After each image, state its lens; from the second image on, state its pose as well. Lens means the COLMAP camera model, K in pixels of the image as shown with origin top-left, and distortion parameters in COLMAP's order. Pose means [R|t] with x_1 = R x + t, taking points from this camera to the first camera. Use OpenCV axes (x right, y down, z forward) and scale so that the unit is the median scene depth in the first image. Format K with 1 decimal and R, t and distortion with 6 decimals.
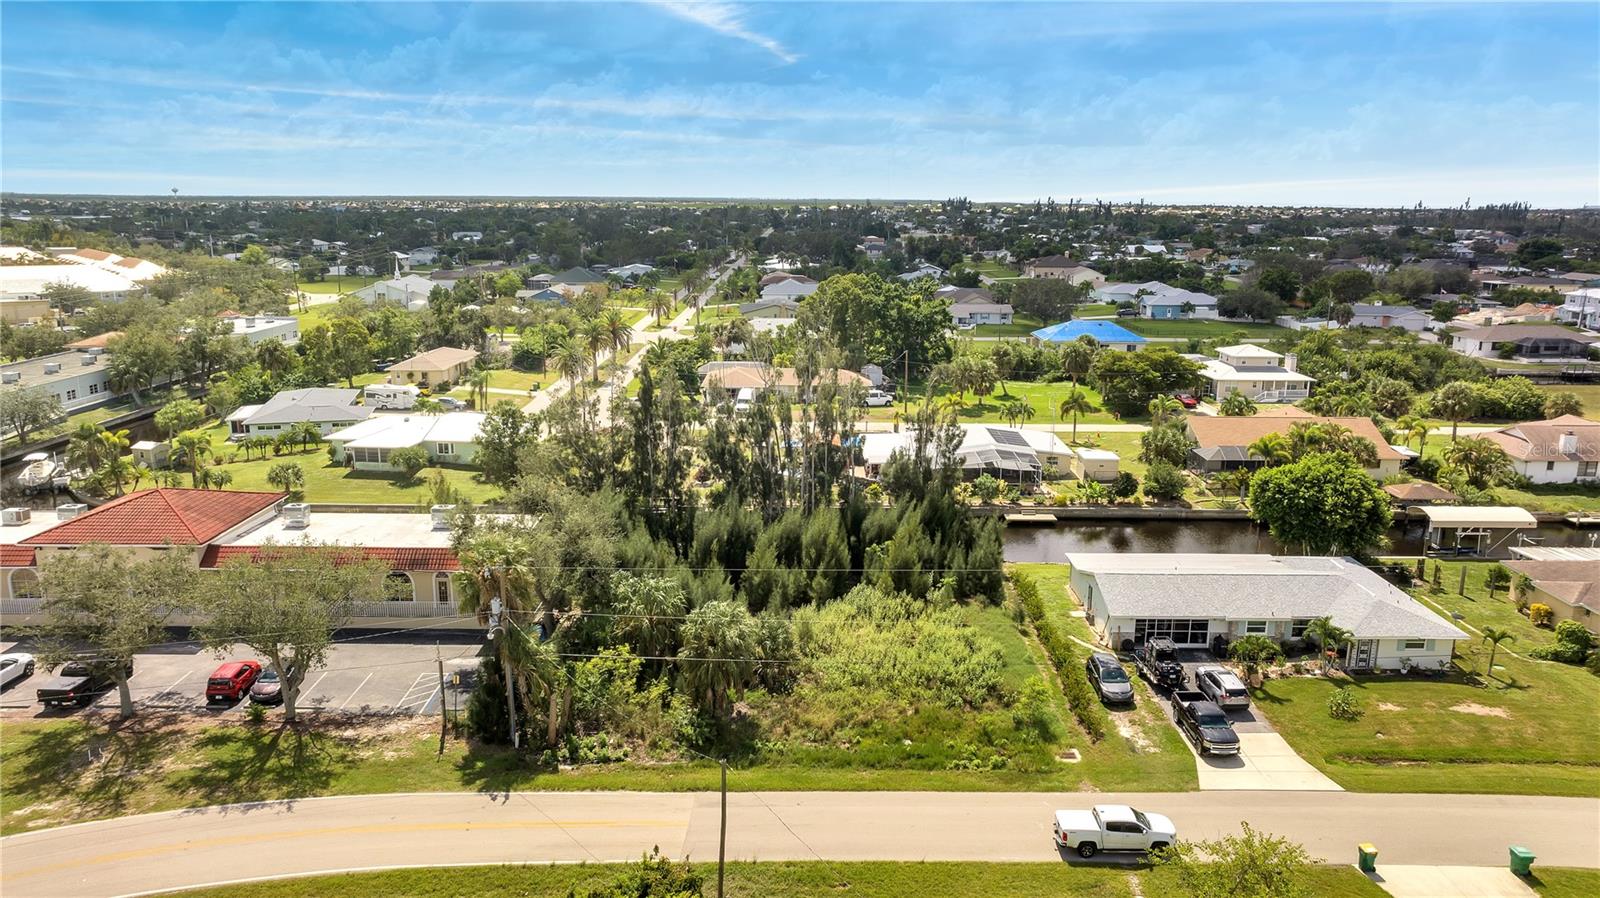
lens RADIAL K [[1123.2, 0, 804.7], [0, 1123.2, 446.4], [0, 0, 1]] dist [-0.027263, 0.013325]
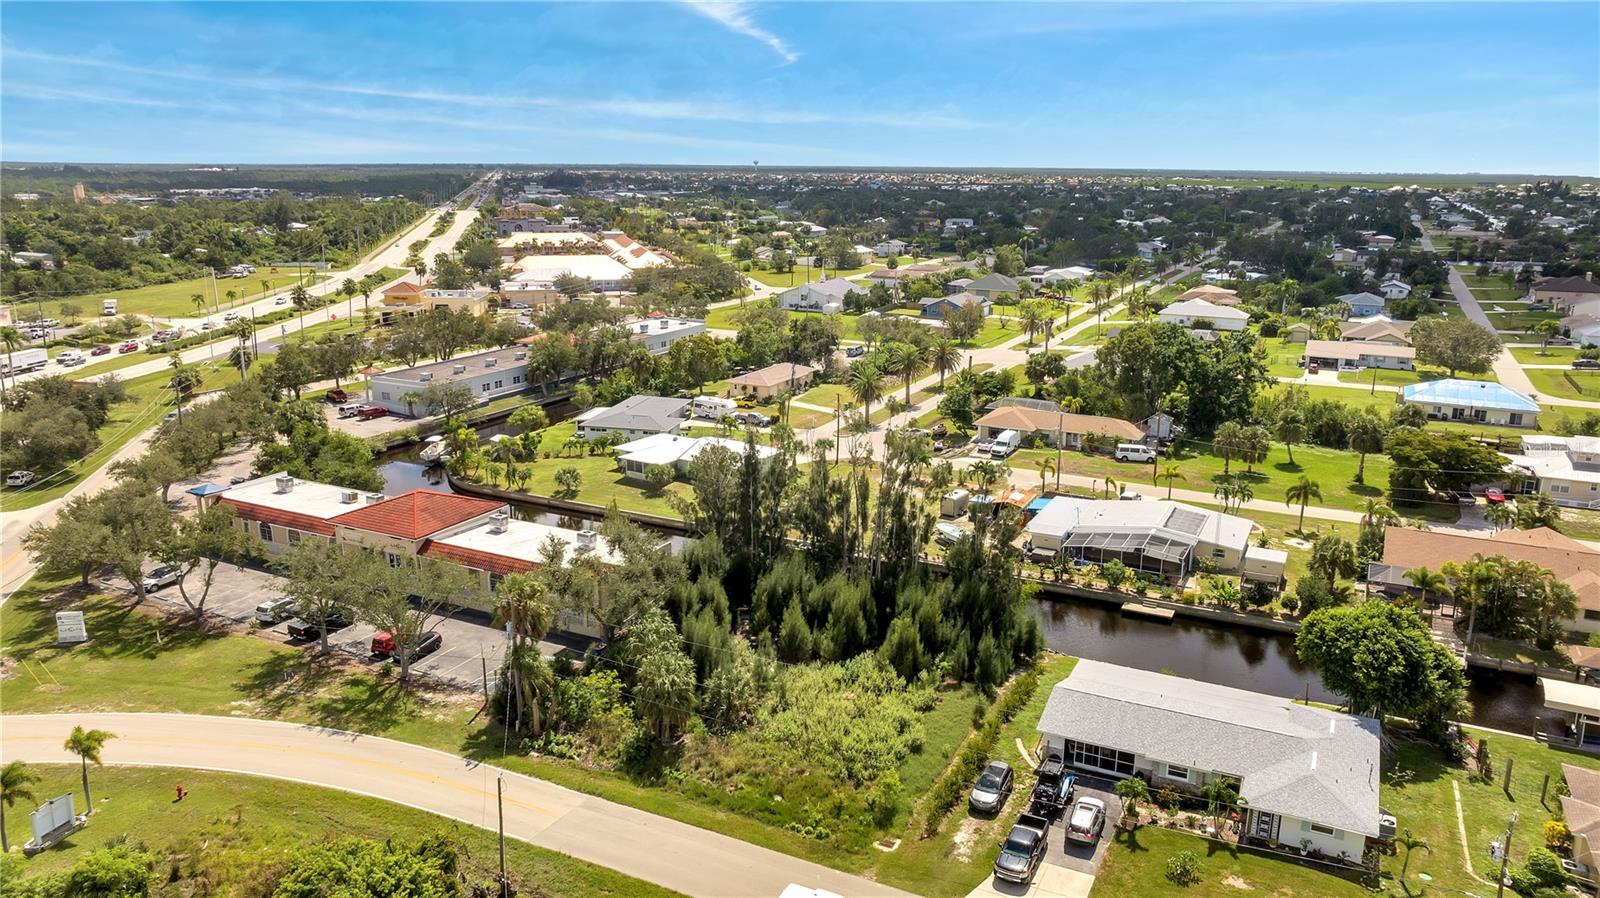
lens RADIAL K [[1123.2, 0, 798.2], [0, 1123.2, 446.7], [0, 0, 1]] dist [-0.027263, 0.013325]
pose [[0.891435, 0.109048, -0.439831, 0.471502], [-0.098522, 0.994035, 0.046772, -0.133899], [0.442308, 0.001639, 0.896862, -0.056766]]
